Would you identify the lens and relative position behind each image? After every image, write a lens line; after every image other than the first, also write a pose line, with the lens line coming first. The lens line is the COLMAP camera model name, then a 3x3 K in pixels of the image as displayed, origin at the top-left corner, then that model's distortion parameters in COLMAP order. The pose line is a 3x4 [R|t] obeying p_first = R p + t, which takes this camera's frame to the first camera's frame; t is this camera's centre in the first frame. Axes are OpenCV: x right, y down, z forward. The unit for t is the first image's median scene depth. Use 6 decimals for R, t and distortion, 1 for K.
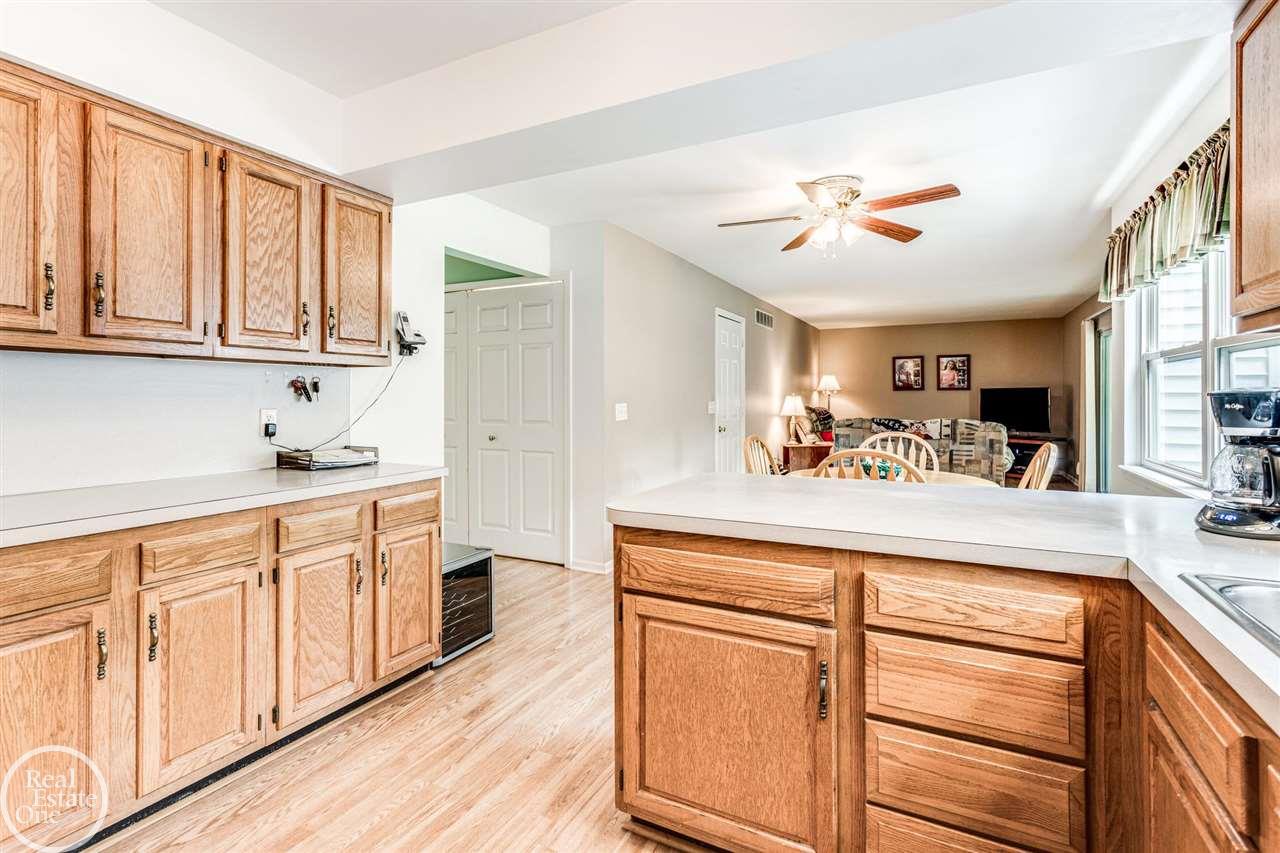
lens RADIAL K [[613.0, 0, 634.4], [0, 613.0, 394.6], [0, 0, 1]] dist [-0.005049, 0.002411]
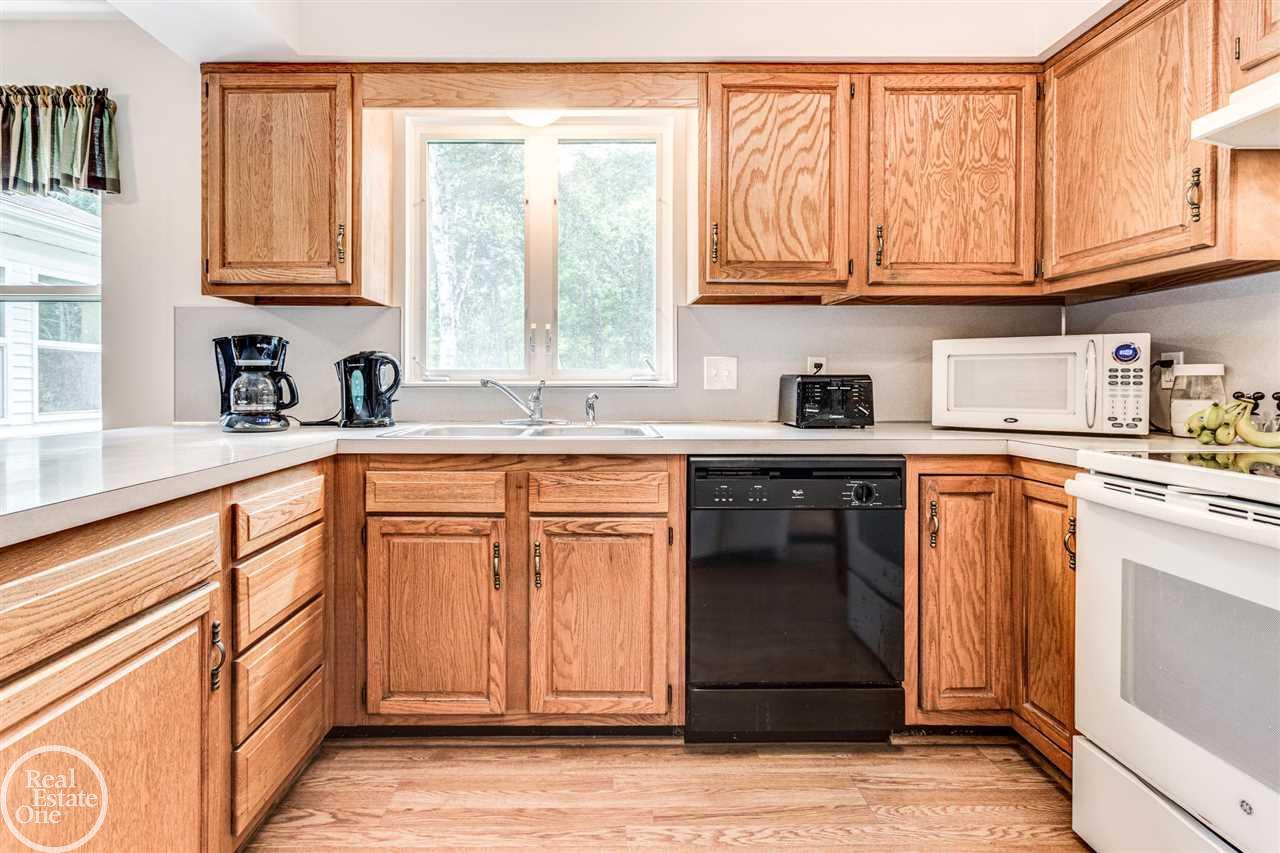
lens RADIAL K [[613.0, 0, 600.1], [0, 613.0, 389.8], [0, 0, 1]] dist [-0.005049, 0.002411]
pose [[-0.463913, -0.009383, 0.885831, -0.611867], [-0.002706, 0.999954, 0.009175, 0.093422], [-0.885876, 0.001860, -0.463918, 0.820376]]
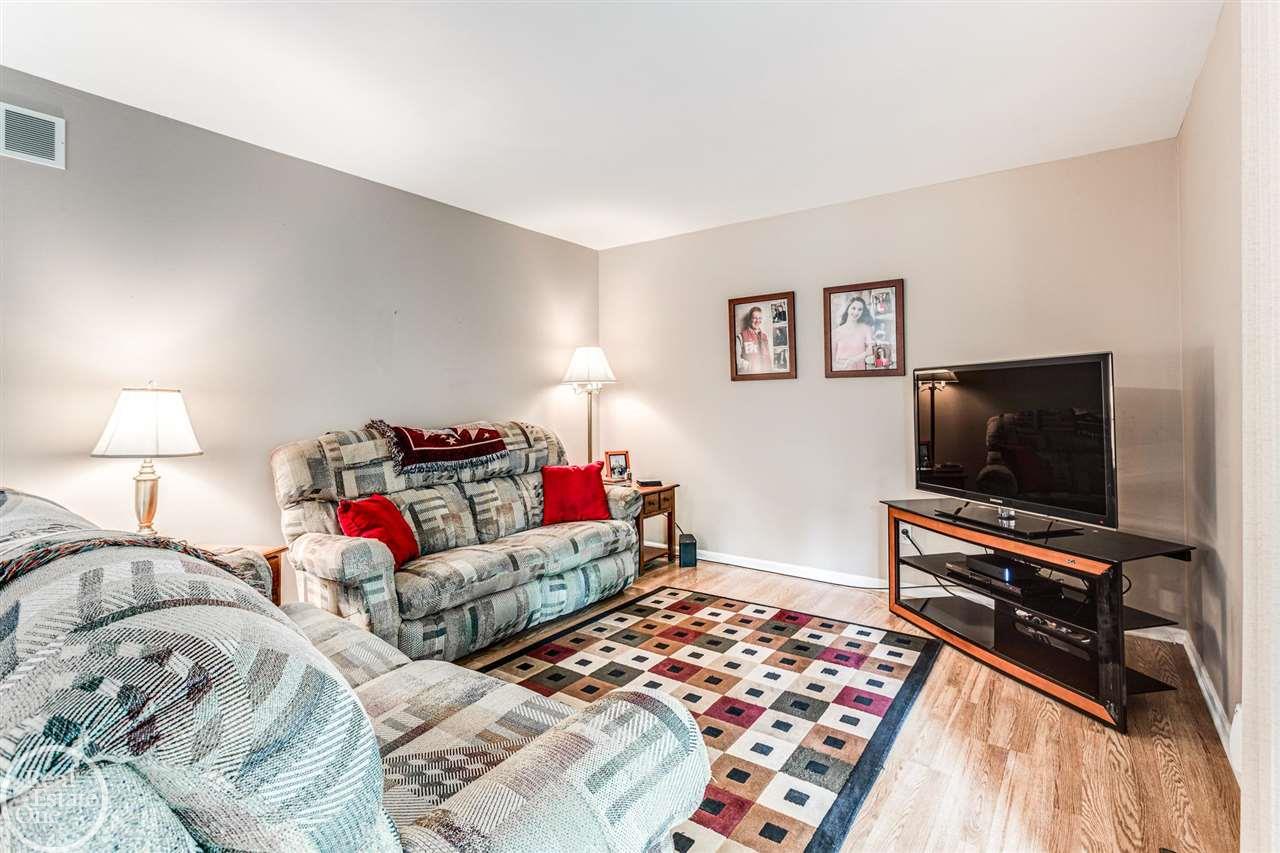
lens RADIAL K [[613.0, 0, 654.6], [0, 613.0, 396.6], [0, 0, 1]] dist [-0.005049, 0.002411]
pose [[0.991829, -0.006489, -0.127412, 2.859602], [0.005957, 0.999972, -0.004552, 0.042829], [0.127438, 0.003756, 0.991839, 3.911596]]
